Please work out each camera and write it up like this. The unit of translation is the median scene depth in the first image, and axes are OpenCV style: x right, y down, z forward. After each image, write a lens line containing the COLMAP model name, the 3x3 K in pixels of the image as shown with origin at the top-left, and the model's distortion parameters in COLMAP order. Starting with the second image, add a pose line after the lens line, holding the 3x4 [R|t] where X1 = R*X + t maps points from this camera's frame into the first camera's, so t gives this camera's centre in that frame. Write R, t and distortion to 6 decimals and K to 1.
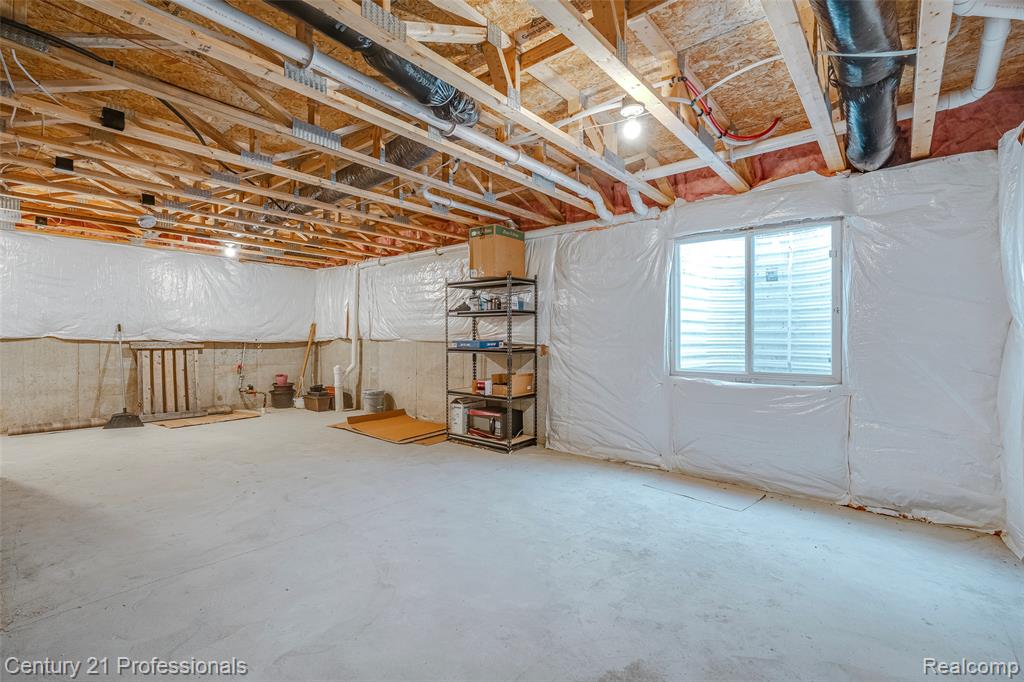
lens RADIAL K [[476.6, 0, 505.2], [0, 476.6, 335.0], [0, 0, 1]] dist [-0.002089, 0.000353]
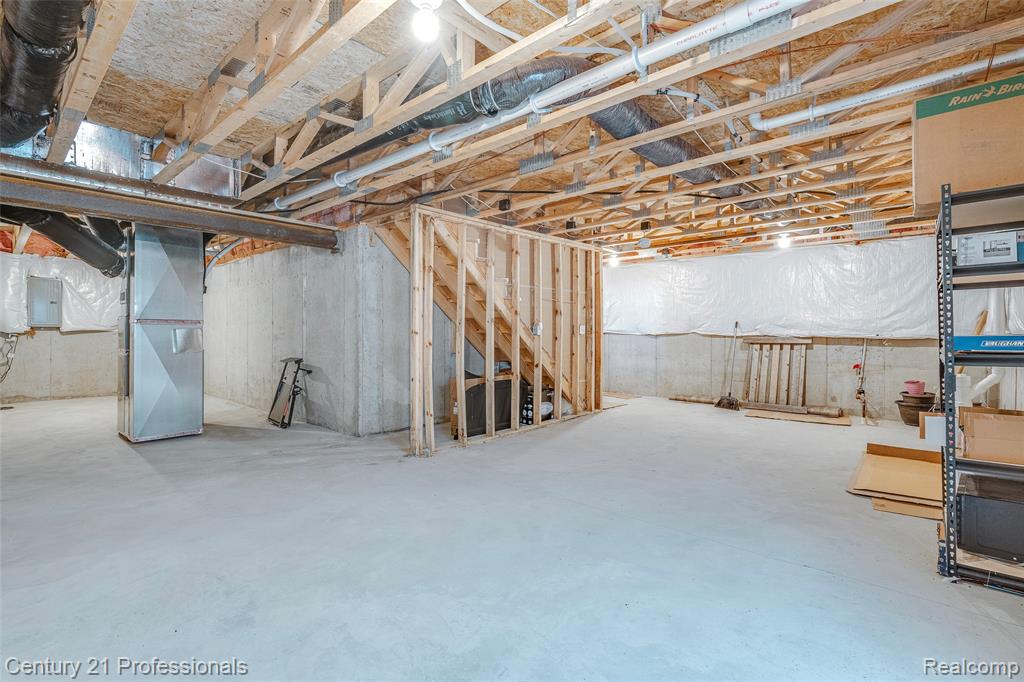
lens RADIAL K [[476.6, 0, 505.2], [0, 476.6, 335.0], [0, 0, 1]] dist [-0.002089, 0.000353]
pose [[-0.049190, 0.000612, -0.998789, 0.380535], [0.007313, 0.999973, 0.000253, 0.005744], [0.998763, -0.007292, -0.049193, 0.462976]]
